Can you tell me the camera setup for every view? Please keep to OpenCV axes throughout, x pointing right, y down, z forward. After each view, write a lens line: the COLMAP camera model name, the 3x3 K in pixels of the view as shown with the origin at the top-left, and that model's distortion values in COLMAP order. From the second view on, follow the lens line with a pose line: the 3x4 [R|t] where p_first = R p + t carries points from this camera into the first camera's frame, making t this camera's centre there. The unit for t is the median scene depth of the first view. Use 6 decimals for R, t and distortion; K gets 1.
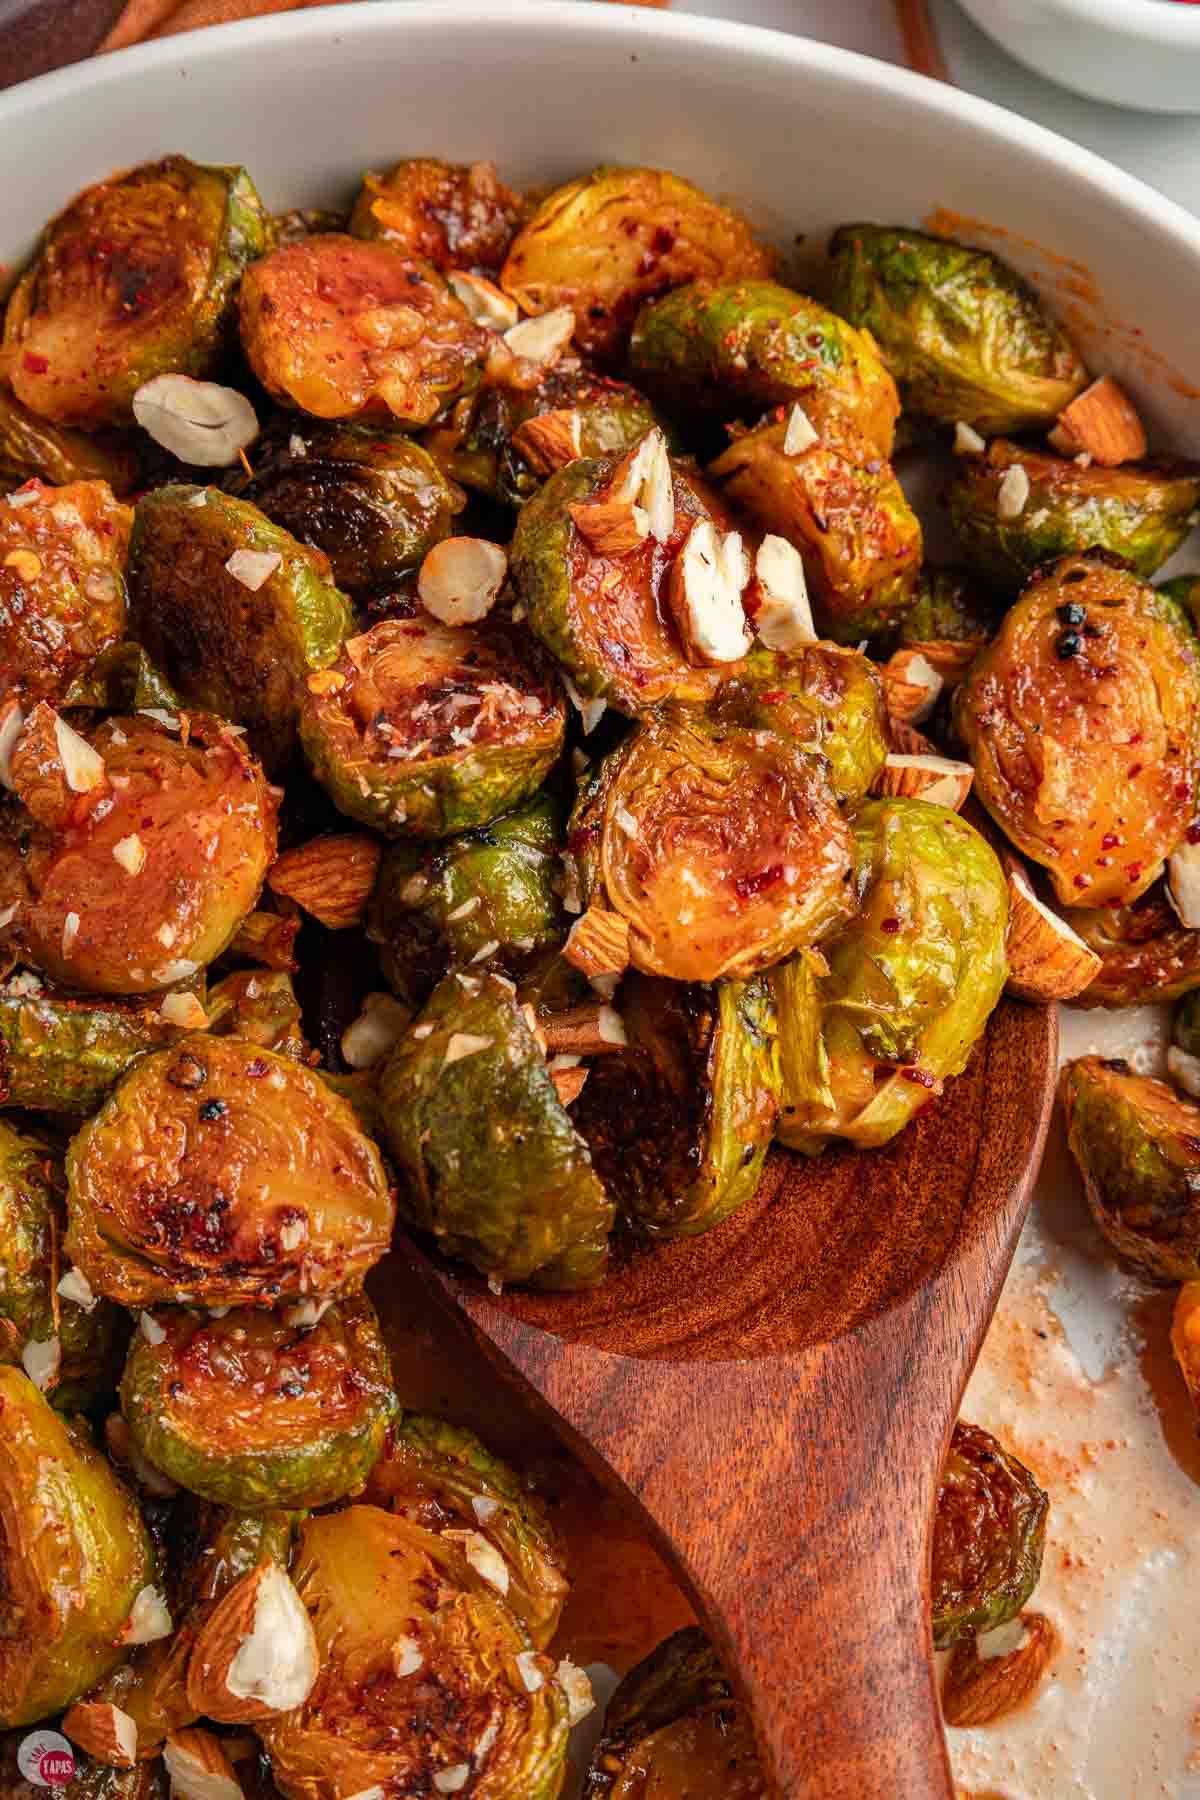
lens RADIAL K [[3225.4, 0, 593.0], [0, 3225.4, 899.8], [0, 0, 1]] dist [0.085106, 0.000000]
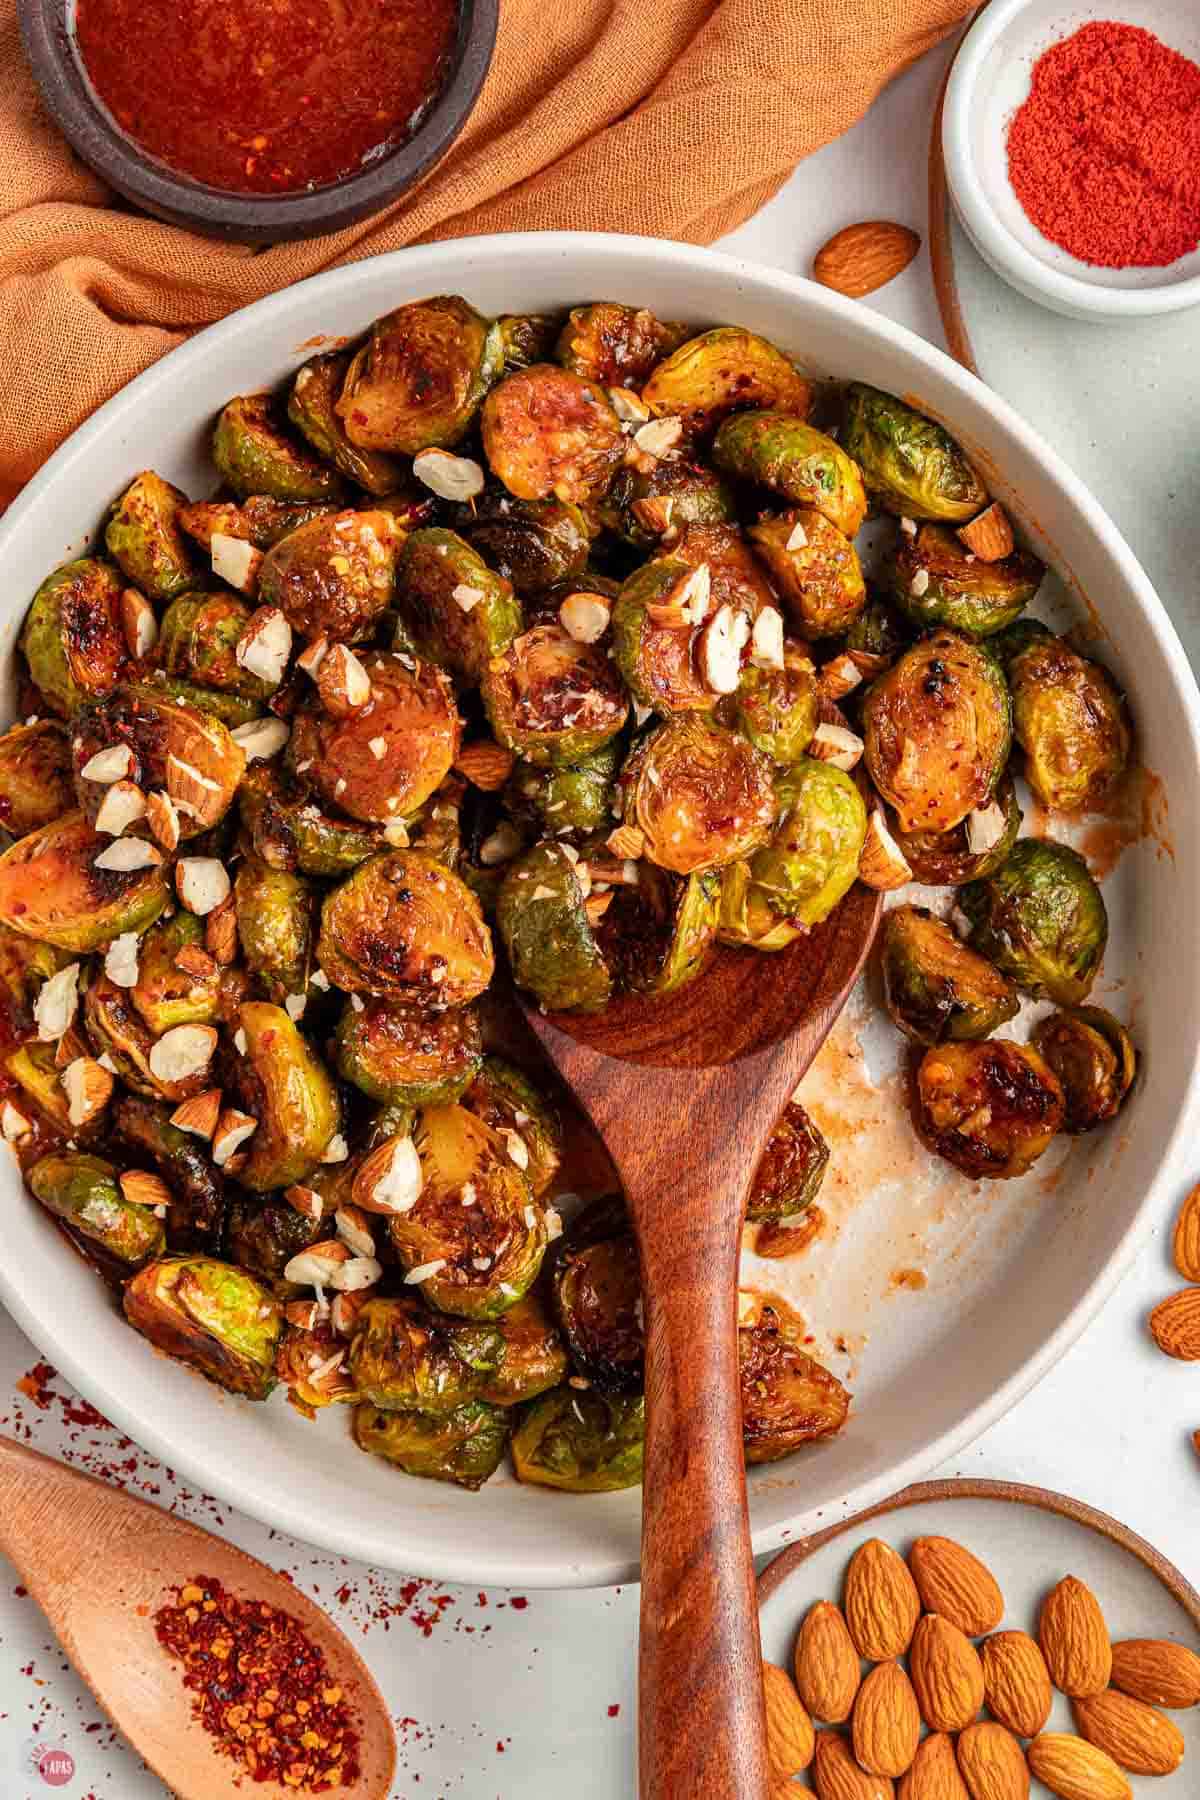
lens RADIAL K [[3062.8, 0, 588.3], [0, 3062.8, 889.8], [0, 0, 1]] dist [0.152985, 0.000000]
pose [[0.986690, 0.160153, -0.028164, 0.032099], [-0.147118, 0.952975, 0.264943, -0.398837], [0.069271, -0.257273, 0.963853, -0.641281]]
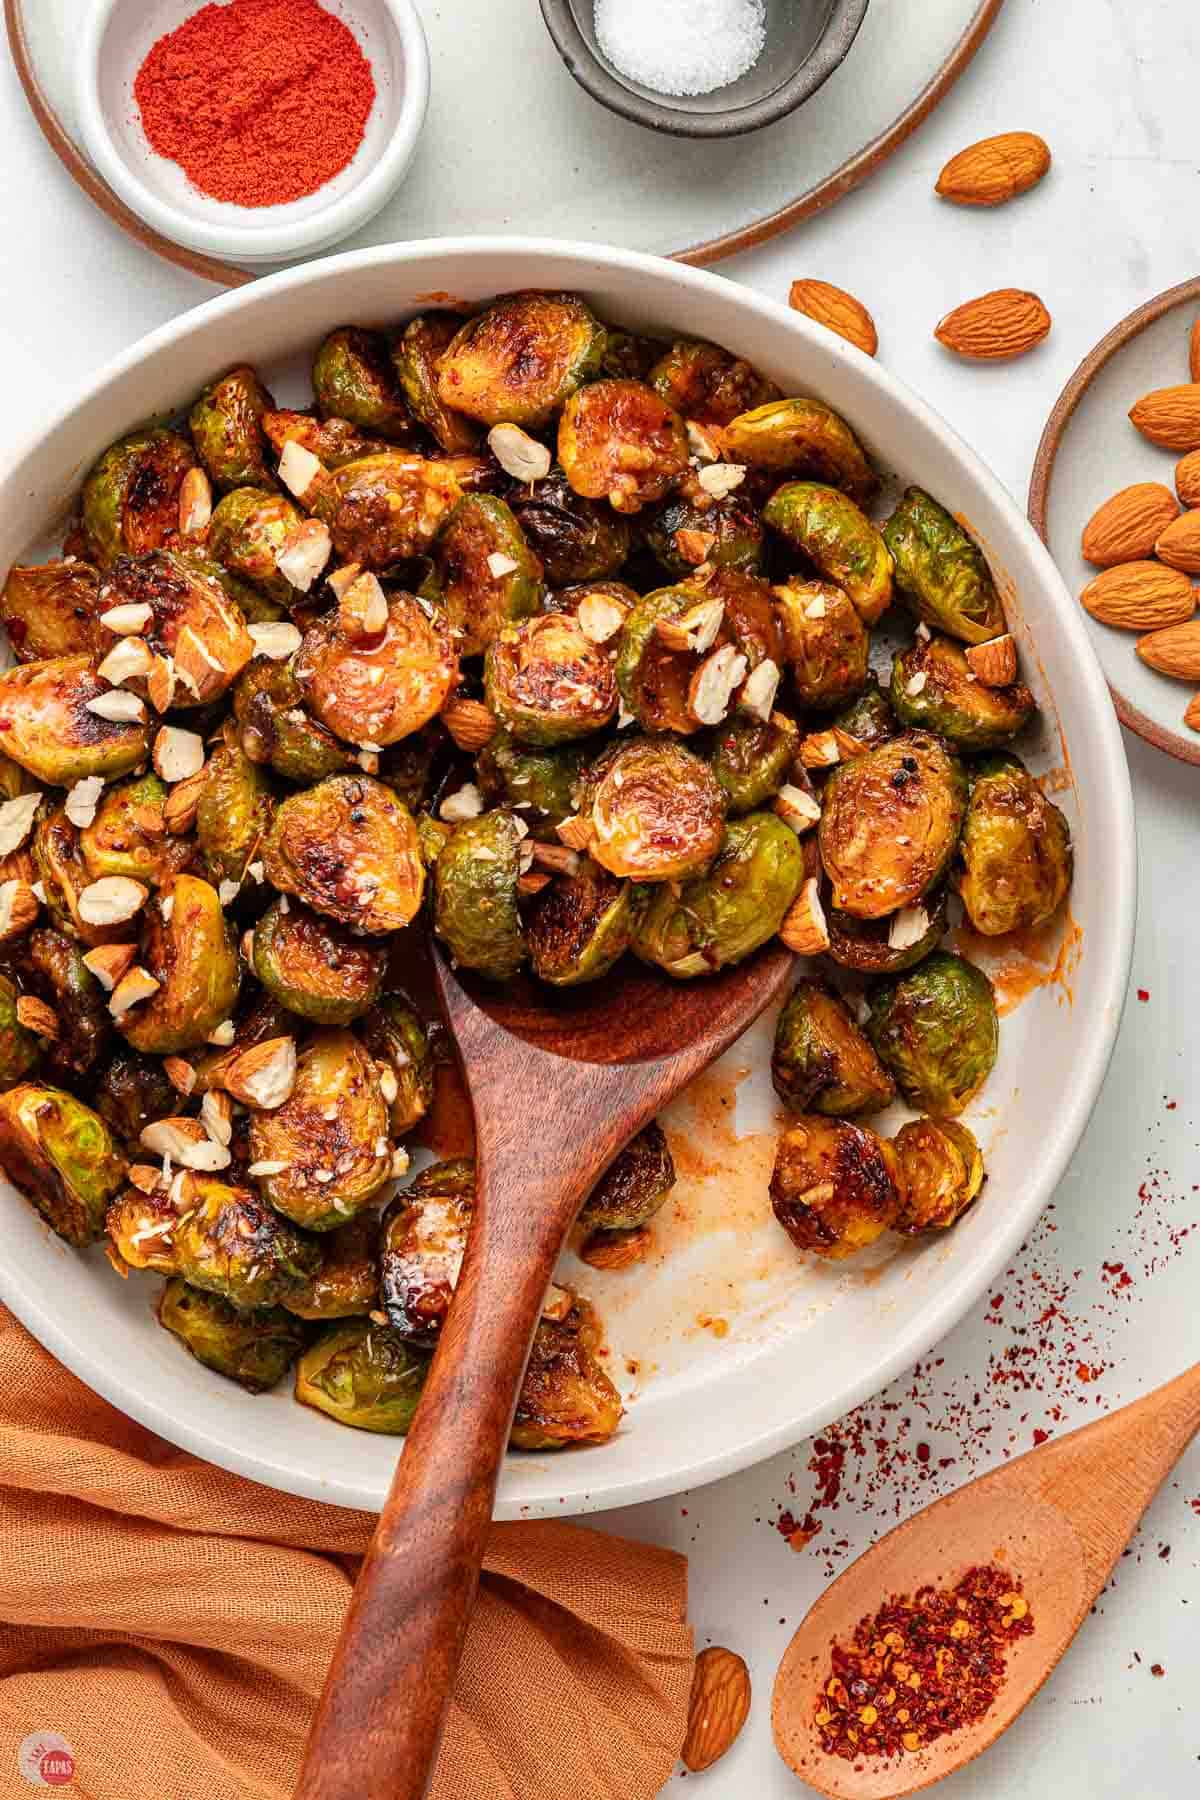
lens RADIAL K [[3501.4, 0, 596.4], [0, 3501.4, 901.9], [0, 0, 1]] dist [0.068564, 0.000000]
pose [[0.894722, 0.444259, -0.045898, 0.122212], [-0.423741, 0.876858, 0.227075, -0.409448], [0.141126, -0.183720, 0.972795, -0.978866]]
